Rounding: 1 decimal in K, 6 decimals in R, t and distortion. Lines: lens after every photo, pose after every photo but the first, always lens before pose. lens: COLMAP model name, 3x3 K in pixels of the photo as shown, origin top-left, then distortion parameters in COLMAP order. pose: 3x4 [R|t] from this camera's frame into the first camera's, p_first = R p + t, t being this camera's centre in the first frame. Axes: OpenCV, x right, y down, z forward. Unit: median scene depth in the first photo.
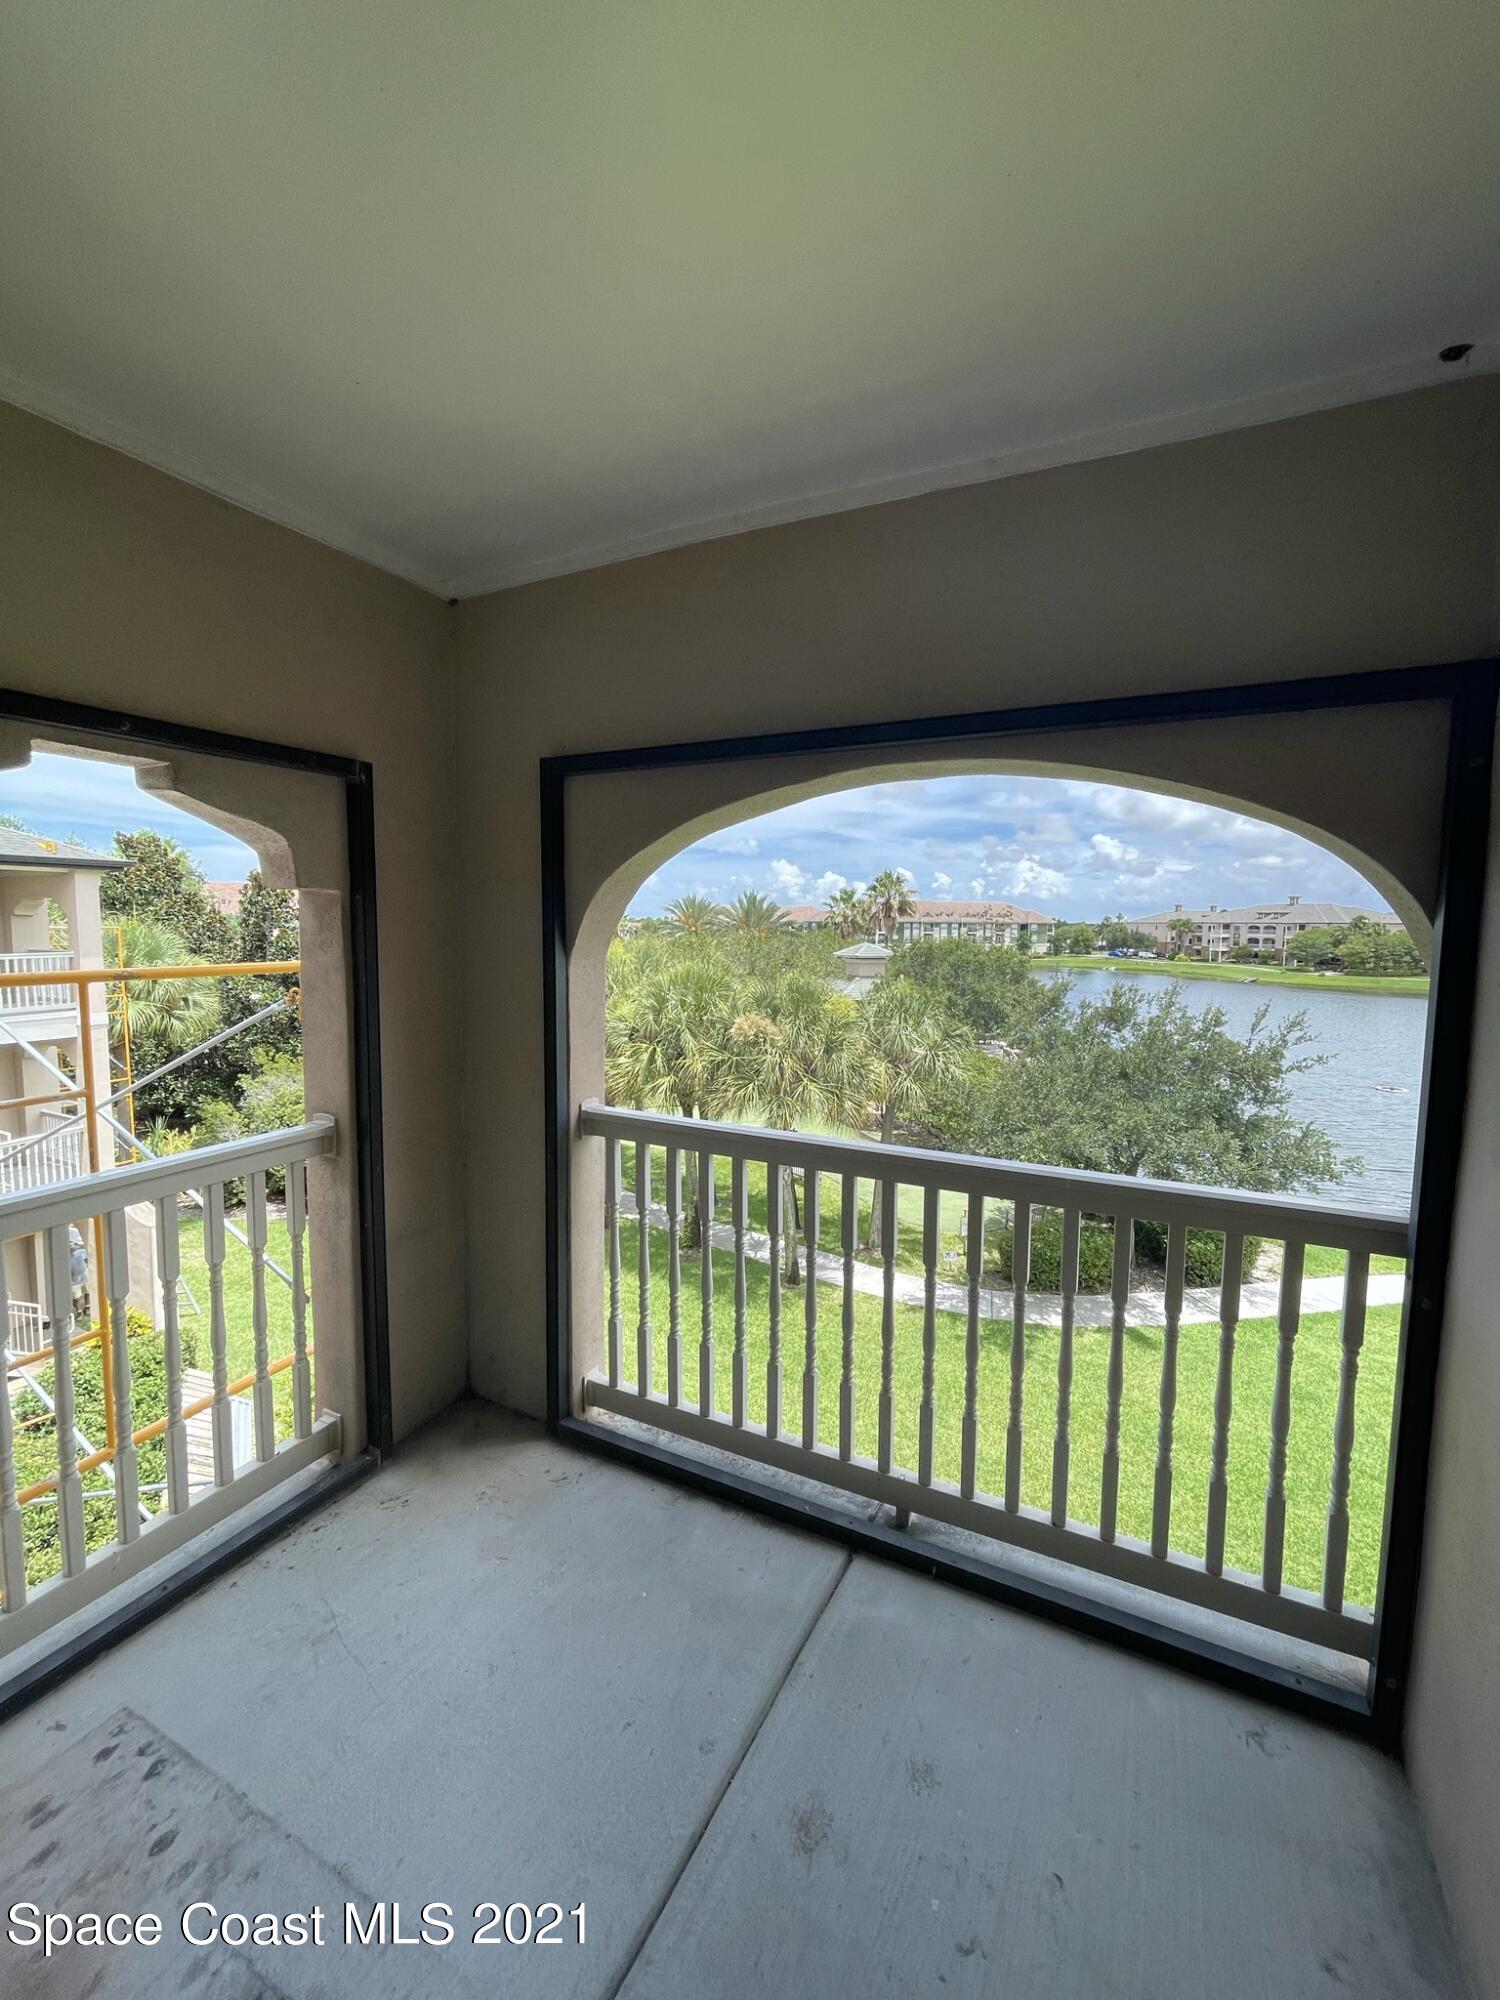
lens RADIAL K [[809.1, 0, 754.5], [0, 809.1, 998.7], [0, 0, 1]] dist [-0.004602, -0.000520]
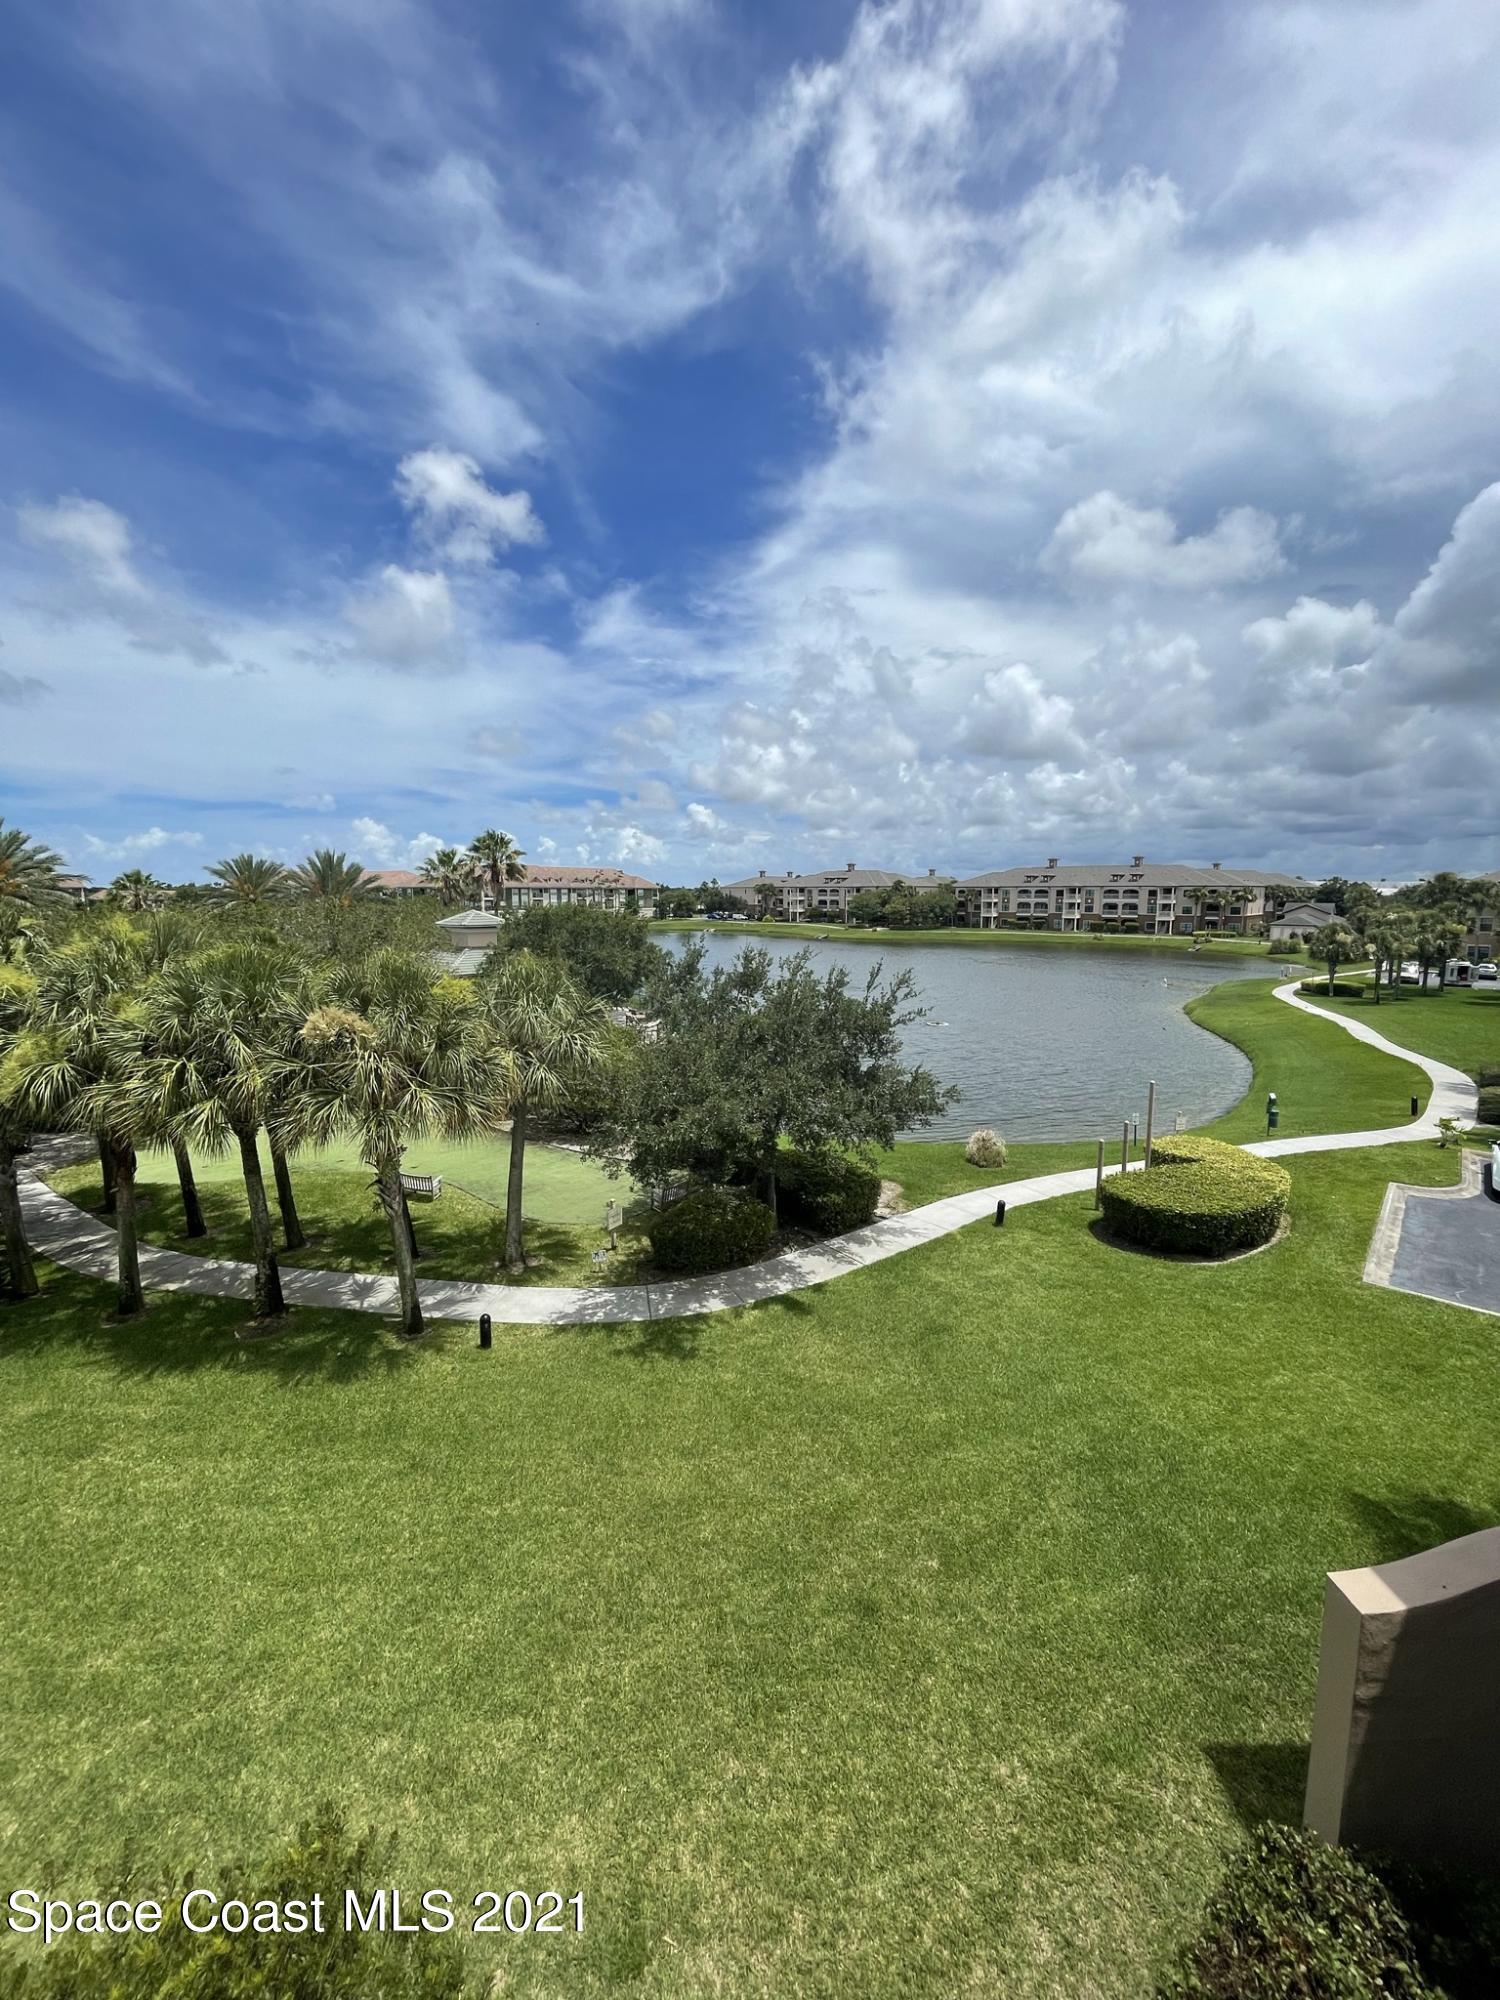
lens RADIAL K [[809.1, 0, 754.5], [0, 809.1, 998.7], [0, 0, 1]] dist [-0.004602, -0.000520]
pose [[0.890140, -0.066443, 0.450816, 0.006699], [0.047436, 0.997449, 0.053345, -0.008495], [-0.453211, -0.026100, 0.891021, 0.107792]]
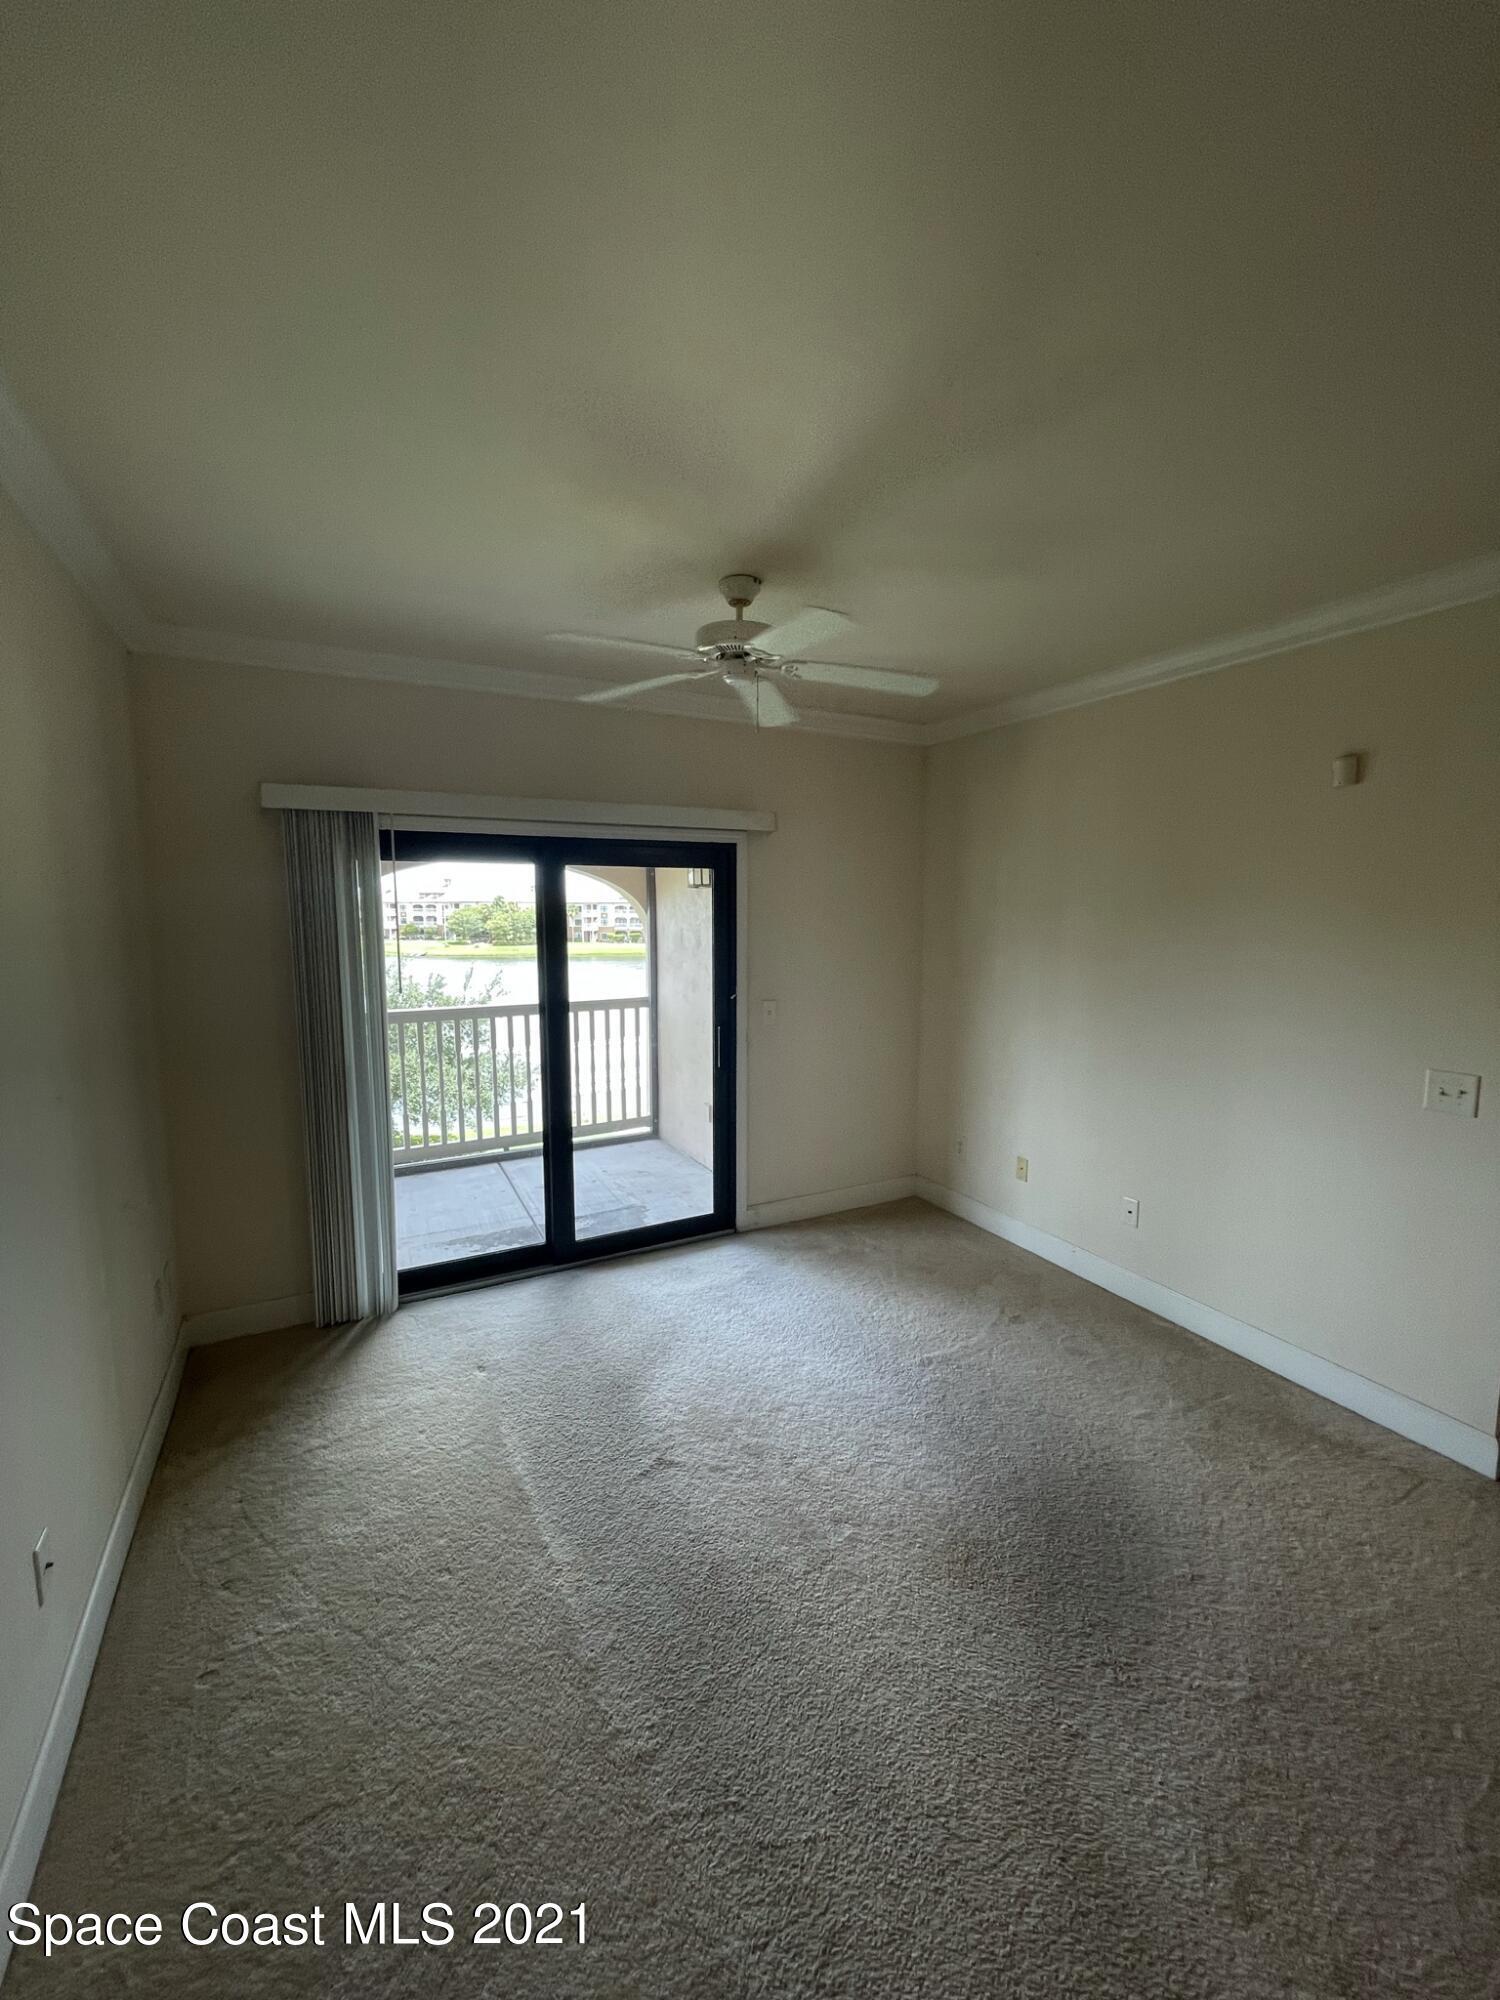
lens RADIAL K [[809.1, 0, 754.5], [0, 809.1, 998.7], [0, 0, 1]] dist [-0.004602, -0.000520]
pose [[0.582462, -0.097835, 0.806948, -0.130027], [0.077115, 0.994904, 0.064961, 0.006903], [-0.809192, 0.024390, 0.587038, -0.107115]]
